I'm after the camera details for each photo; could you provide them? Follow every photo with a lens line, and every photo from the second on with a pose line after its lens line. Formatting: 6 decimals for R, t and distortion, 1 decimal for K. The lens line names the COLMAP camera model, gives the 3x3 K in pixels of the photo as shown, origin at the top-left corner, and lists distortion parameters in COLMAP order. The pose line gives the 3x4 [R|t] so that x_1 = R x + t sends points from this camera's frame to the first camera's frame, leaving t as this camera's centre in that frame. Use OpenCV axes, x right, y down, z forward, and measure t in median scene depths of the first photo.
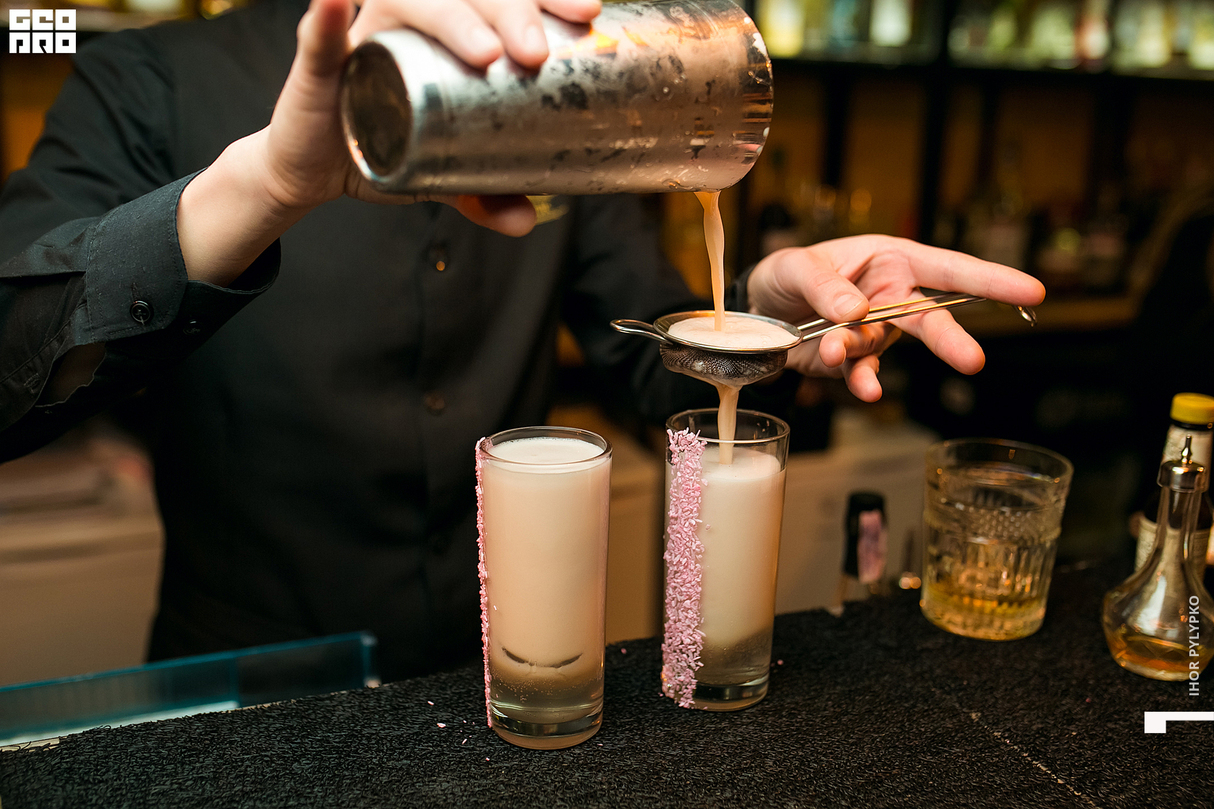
lens RADIAL K [[1234.9, 0, 614.0], [0, 1234.9, 423.2], [0, 0, 1]] dist [-0.018897, 0.036683]
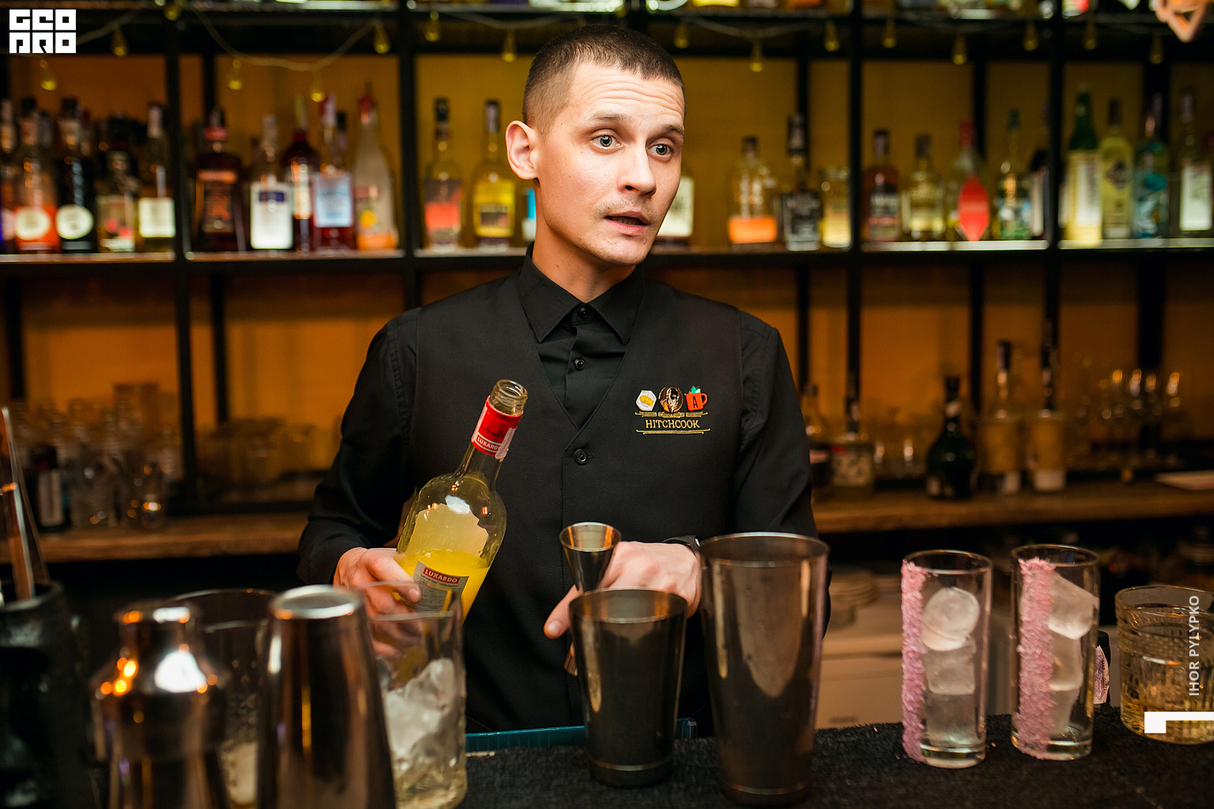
lens RADIAL K [[1297.2, 0, 607.0], [0, 1297.2, 404.5], [0, 0, 1]] dist [-0.012910, 0.050955]
pose [[0.960377, -0.006878, -0.278618, 0.137008], [-0.035977, 0.988272, -0.148407, 0.056971], [0.276371, 0.152551, 0.948866, -0.551598]]
